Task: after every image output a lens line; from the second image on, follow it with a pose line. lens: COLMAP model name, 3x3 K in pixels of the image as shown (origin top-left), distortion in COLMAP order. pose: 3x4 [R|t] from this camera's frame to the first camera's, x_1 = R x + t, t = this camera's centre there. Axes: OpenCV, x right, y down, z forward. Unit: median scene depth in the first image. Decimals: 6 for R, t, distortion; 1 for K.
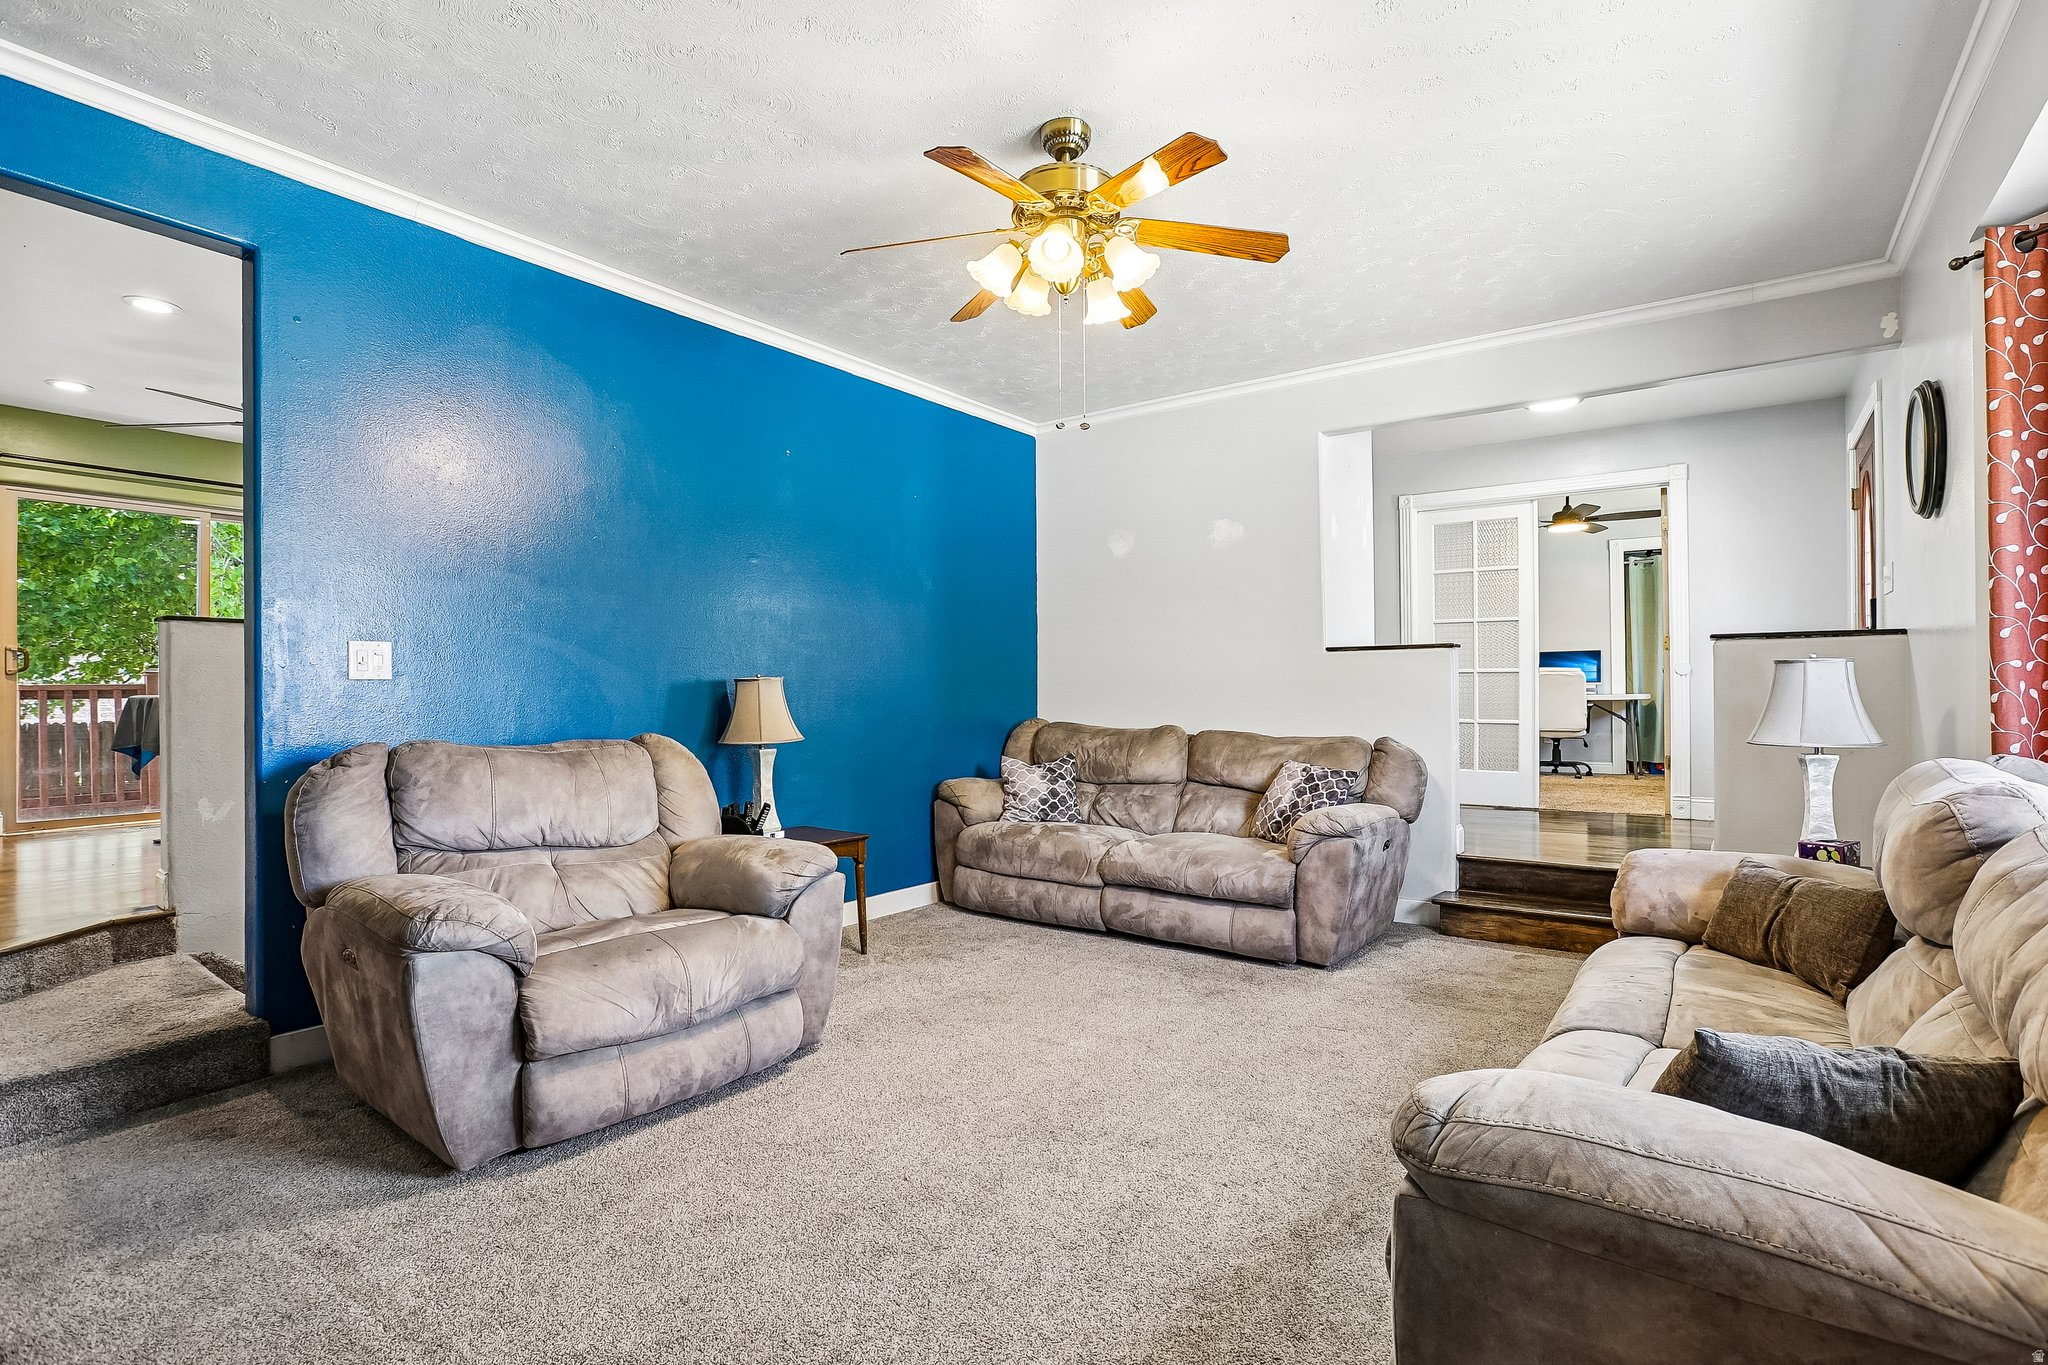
lens RADIAL K [[973.2, 0, 1030.7], [0, 973.2, 691.9], [0, 0, 1]] dist [-0.033414, 0.003251]
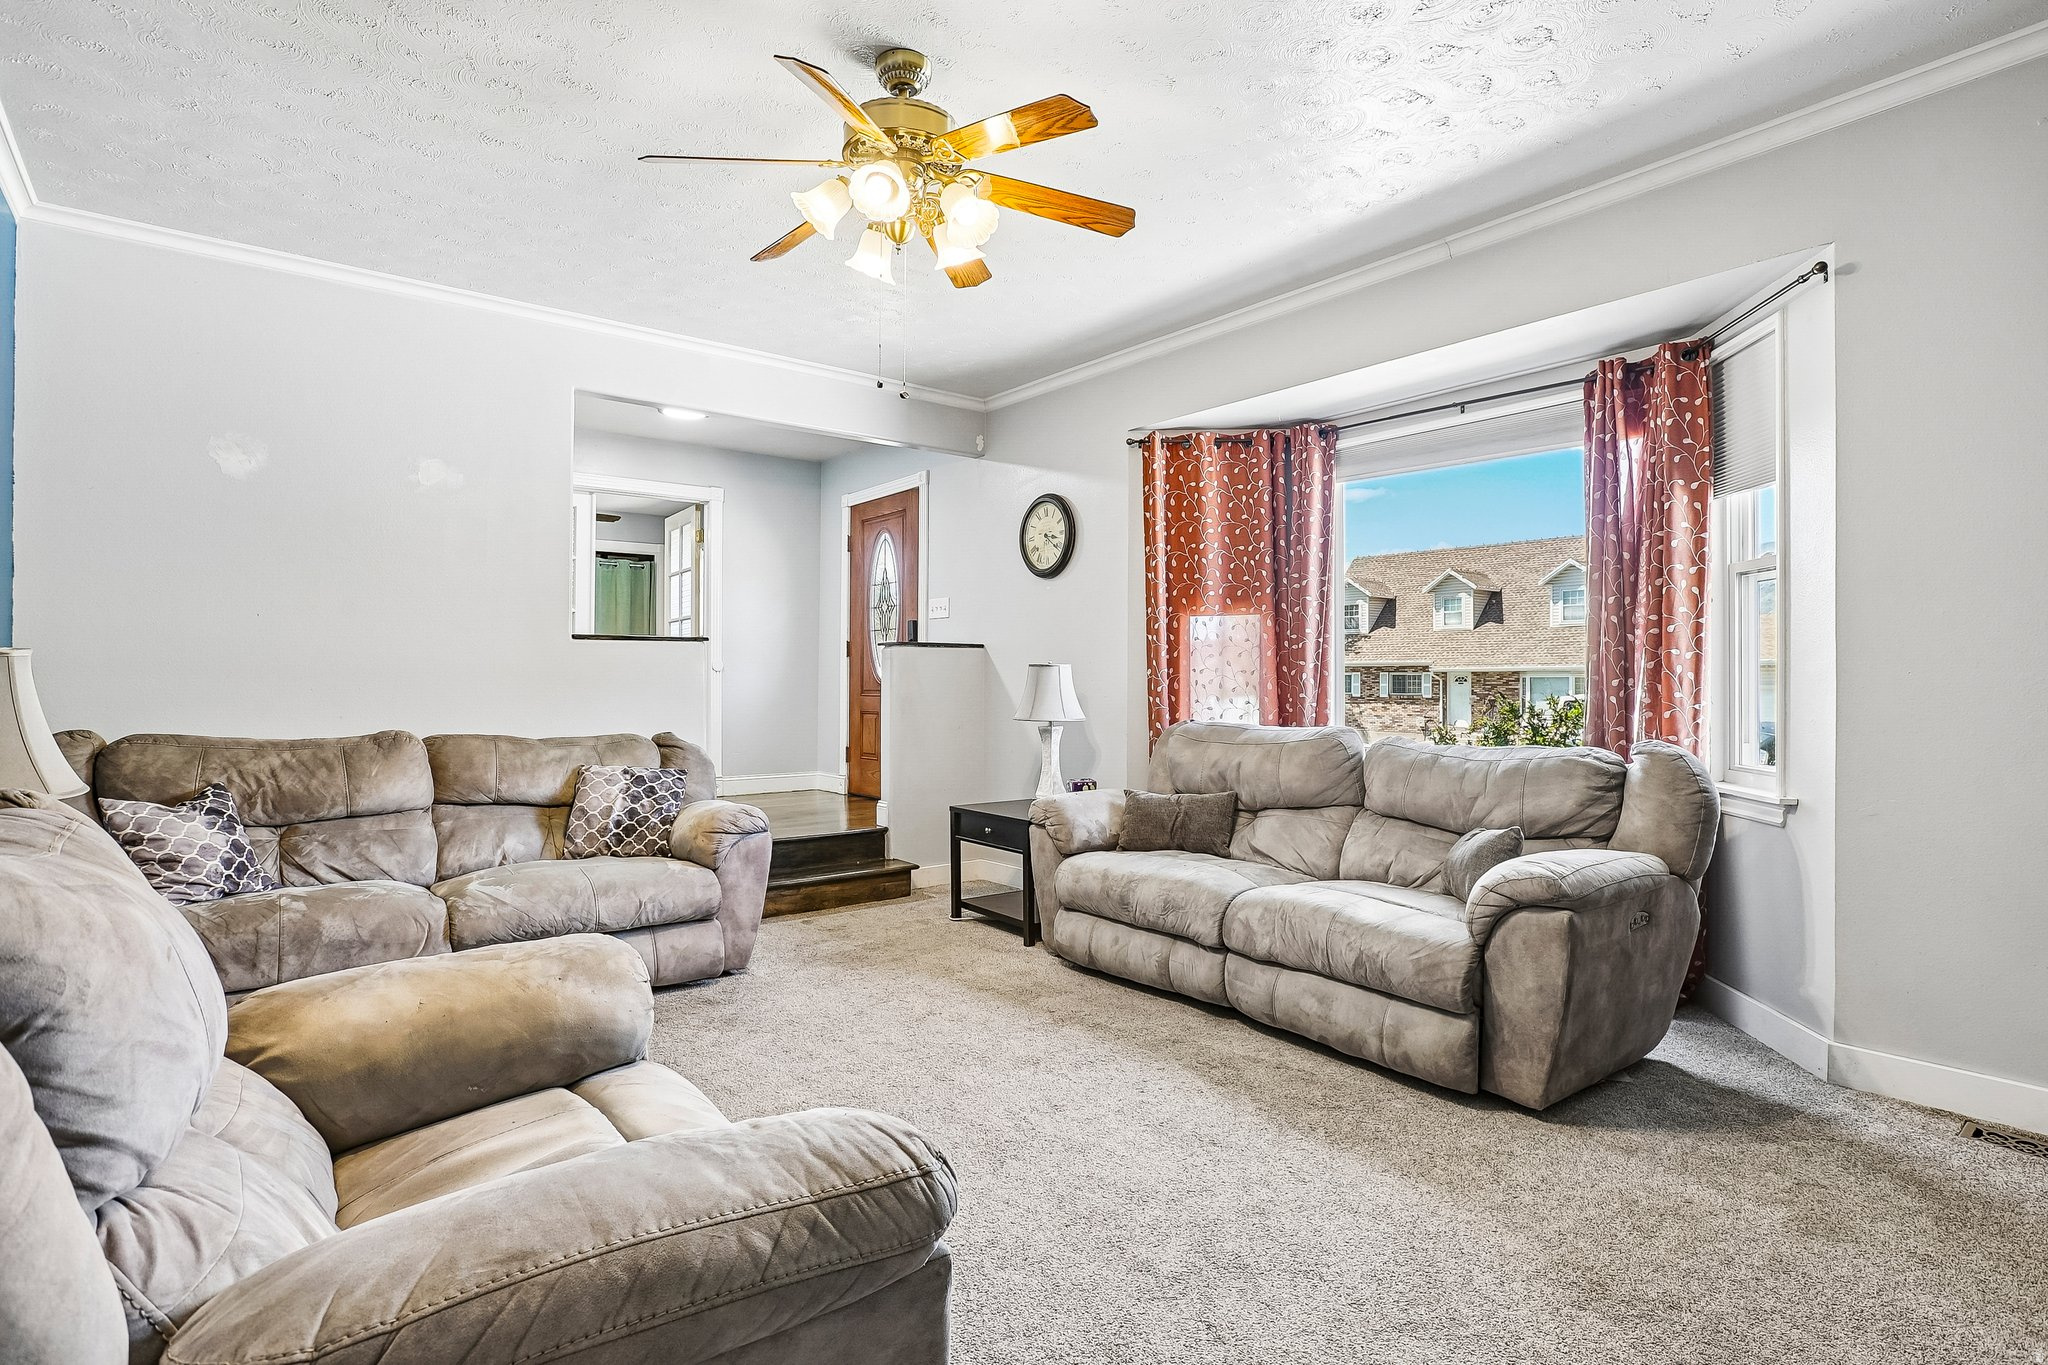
lens RADIAL K [[1022.8, 0, 1043.8], [0, 1022.8, 675.5], [0, 0, 1]] dist [0.000548, 0.001350]
pose [[0.283201, 0.012959, 0.958973, -0.474124], [0.000294, 0.999907, -0.013599, 0.003907], [-0.959060, 0.004133, 0.283171, 0.338413]]
